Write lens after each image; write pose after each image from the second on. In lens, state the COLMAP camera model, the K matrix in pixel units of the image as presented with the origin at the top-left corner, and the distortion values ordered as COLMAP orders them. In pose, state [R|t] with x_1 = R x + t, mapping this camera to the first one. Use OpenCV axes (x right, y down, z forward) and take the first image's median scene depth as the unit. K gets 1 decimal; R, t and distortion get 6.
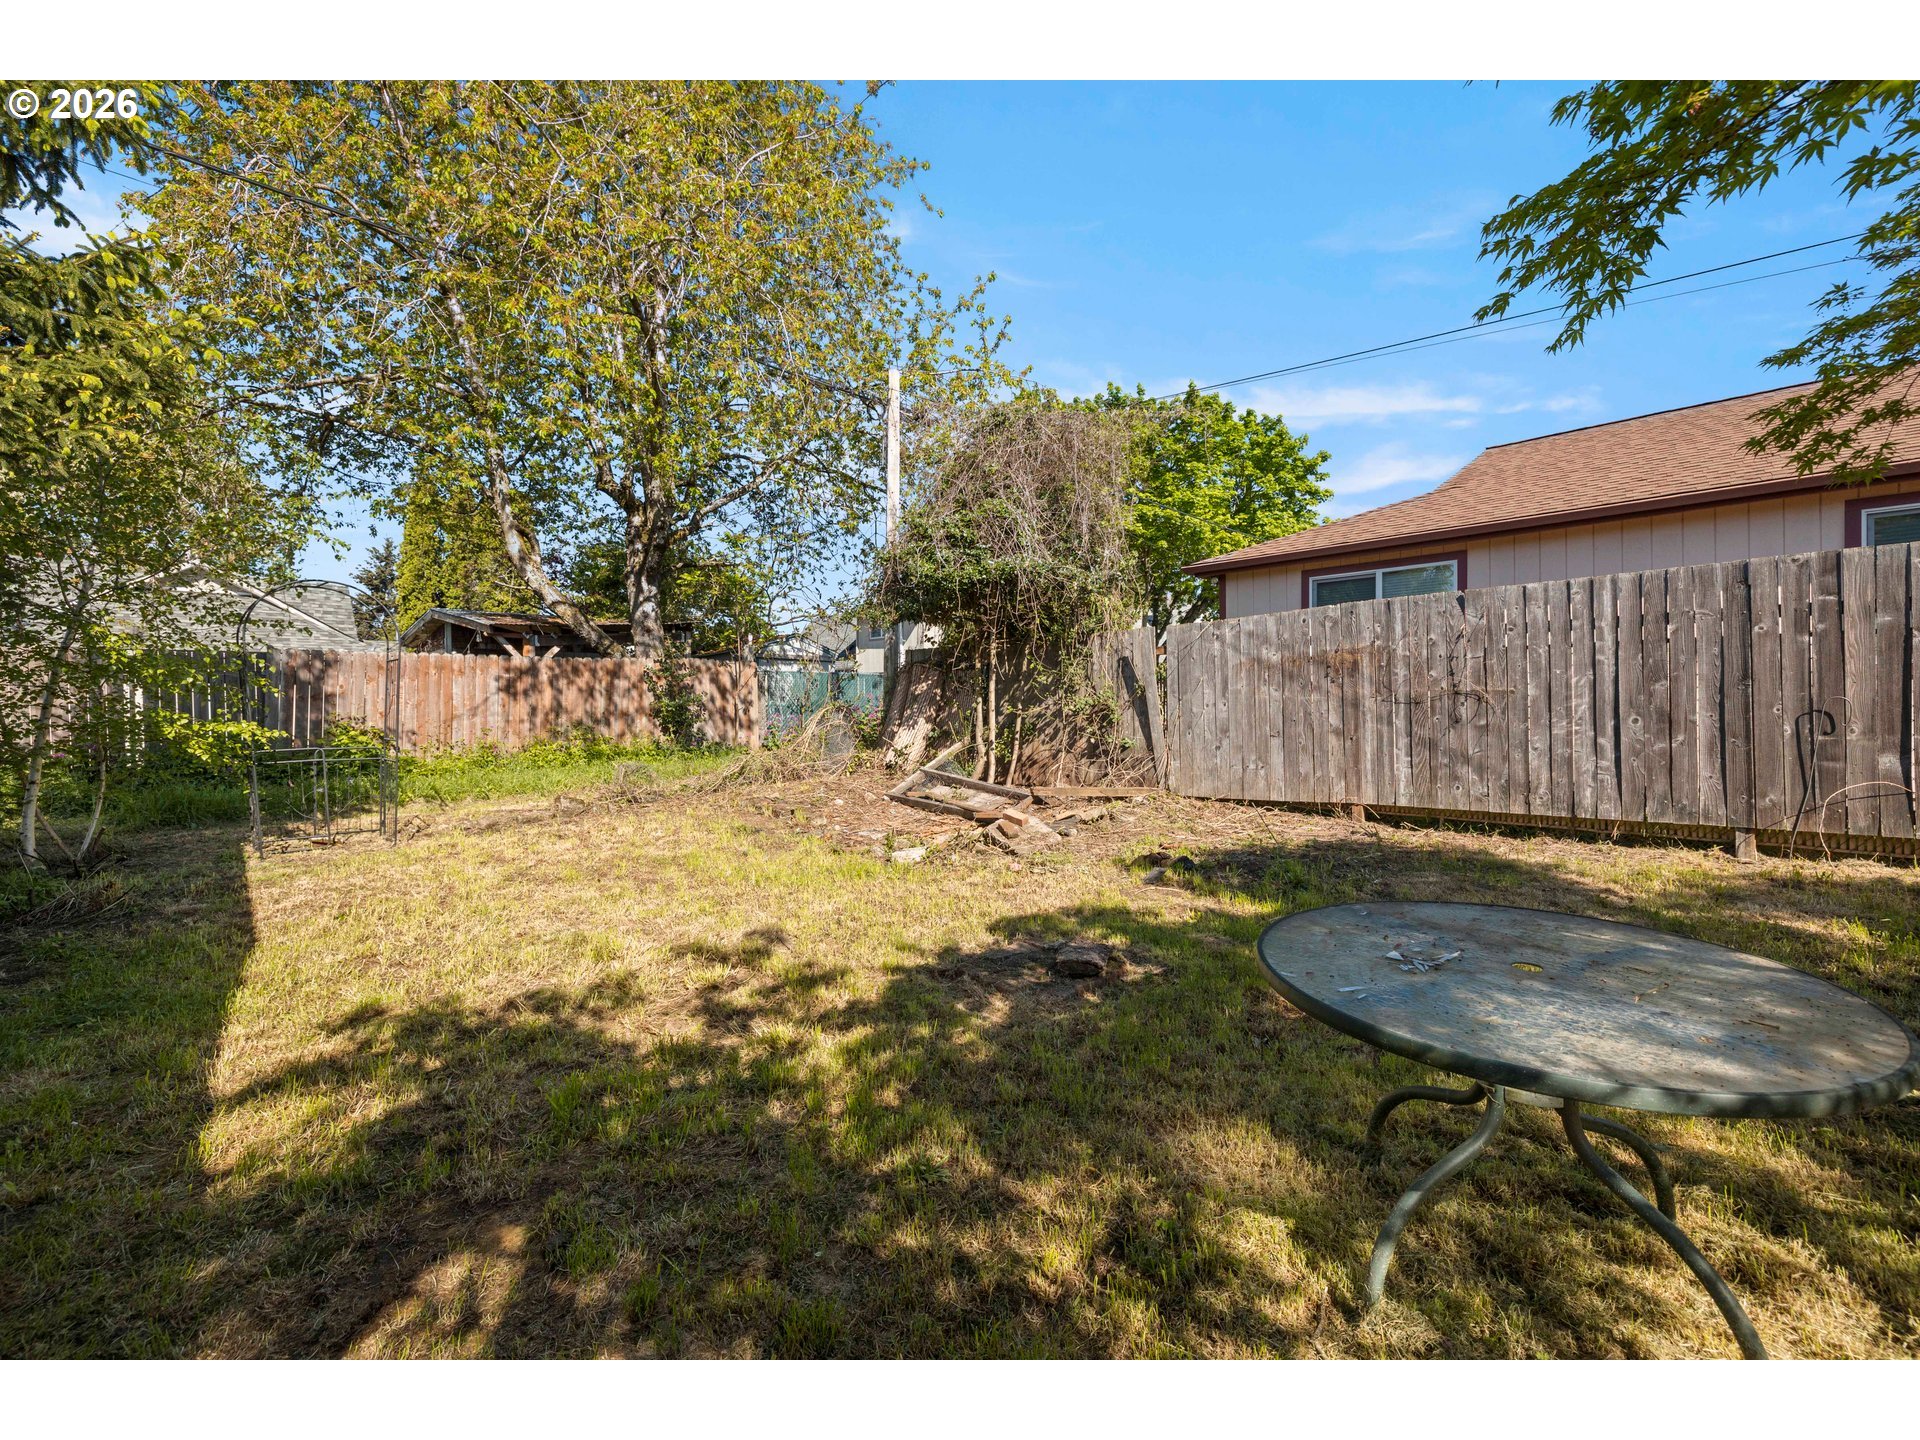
lens RADIAL K [[804.2, 0, 977.5], [0, 804.2, 708.3], [0, 0, 1]] dist [0.001933, -0.000192]
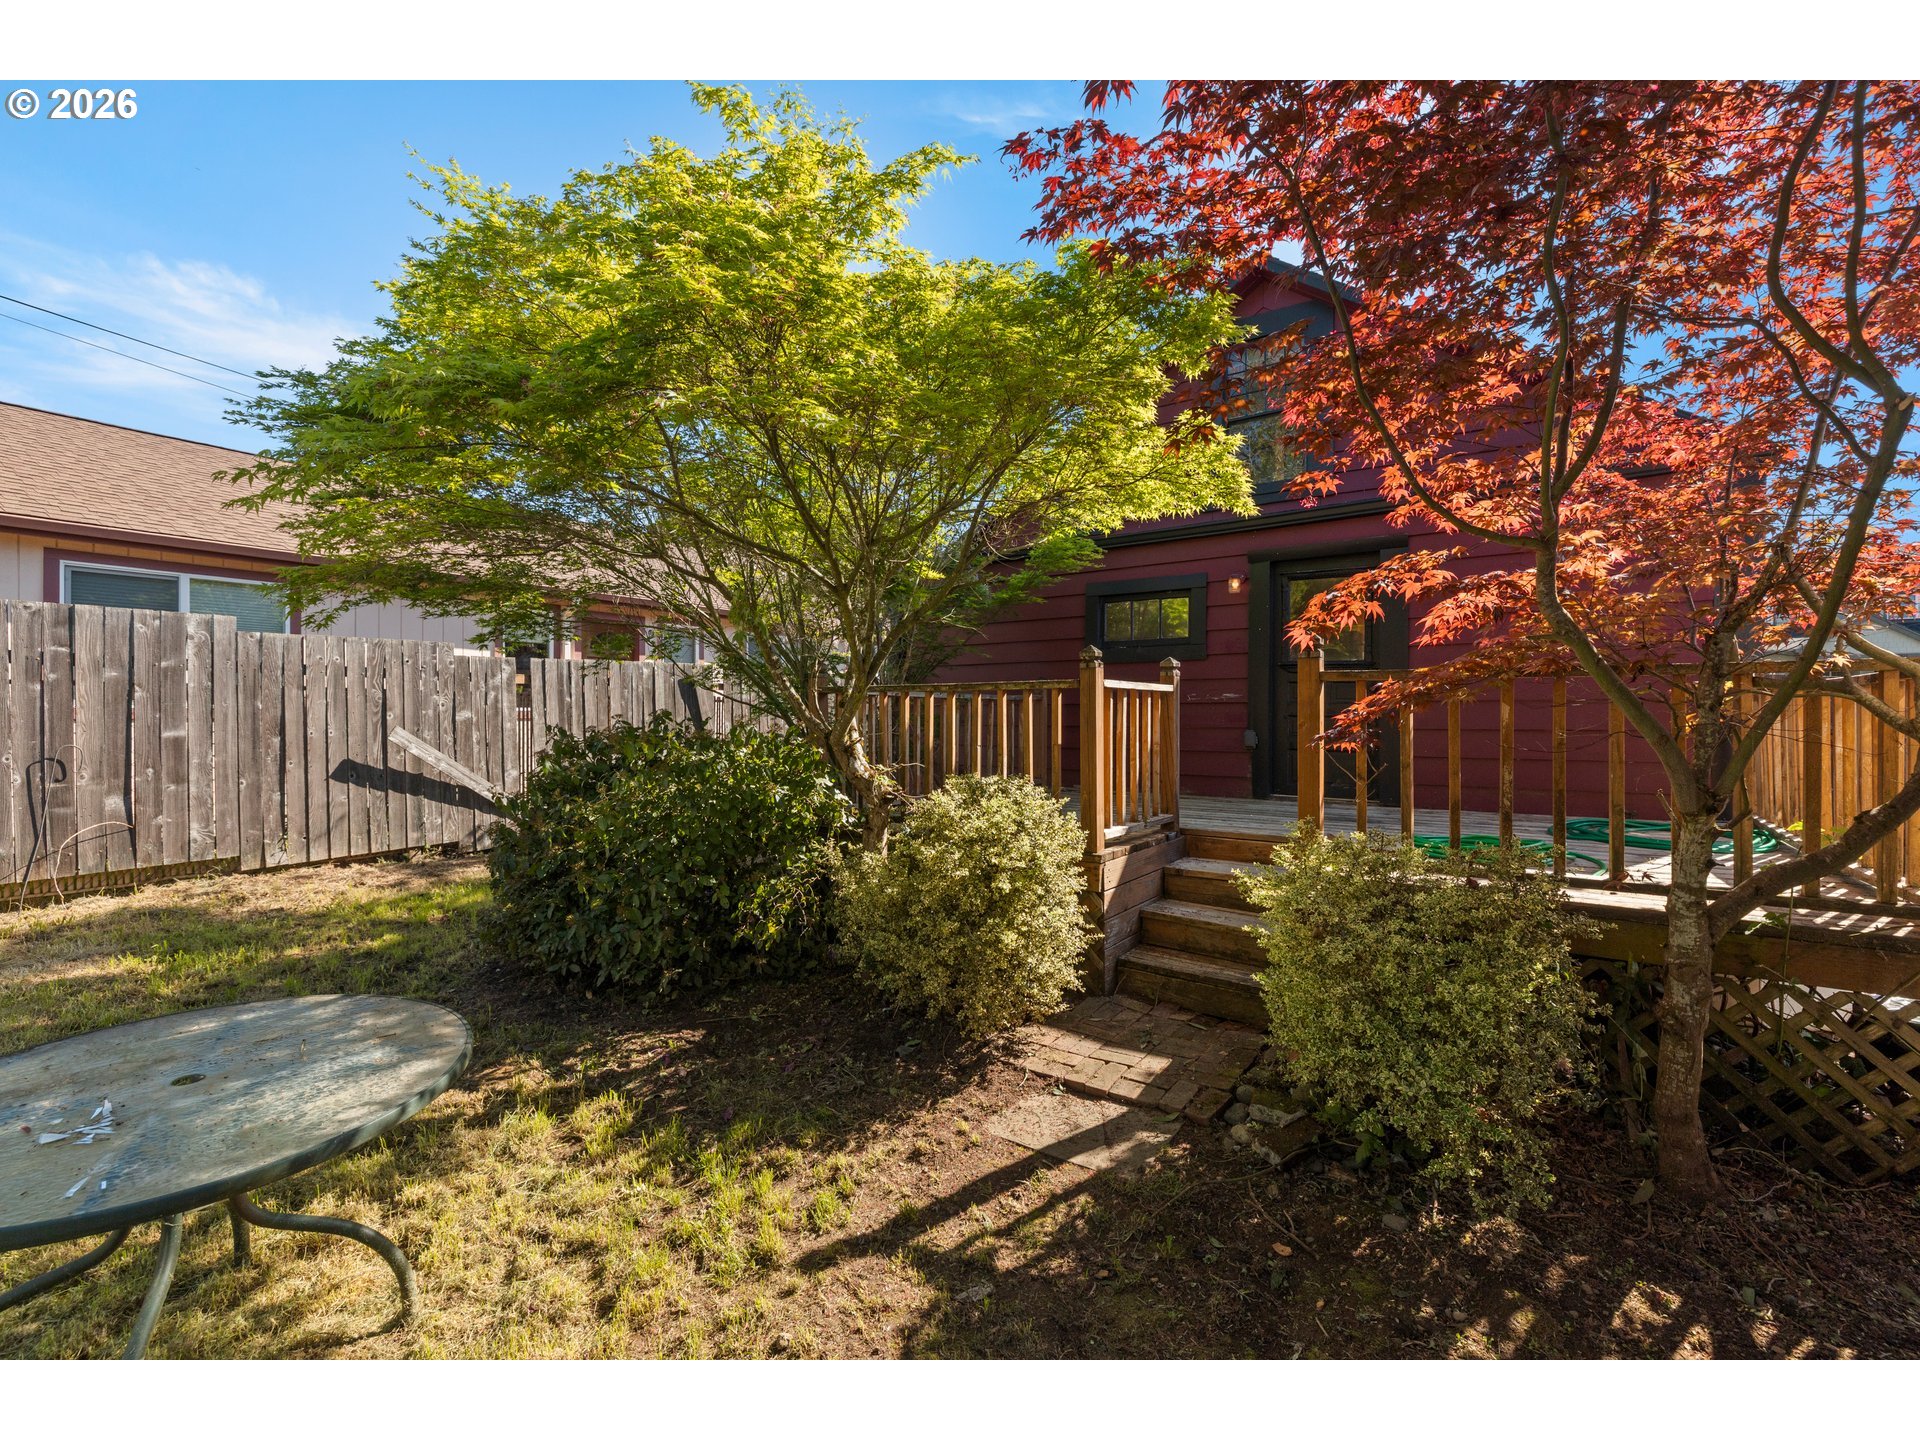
lens RADIAL K [[804.2, 0, 957.6], [0, 804.2, 718.8], [0, 0, 1]] dist [0.001933, -0.000192]
pose [[-0.192824, 0.001470, 0.981232, -0.578992], [-0.001375, 0.999997, -0.001768, -0.156896], [-0.981232, -0.001690, -0.192821, 0.241381]]
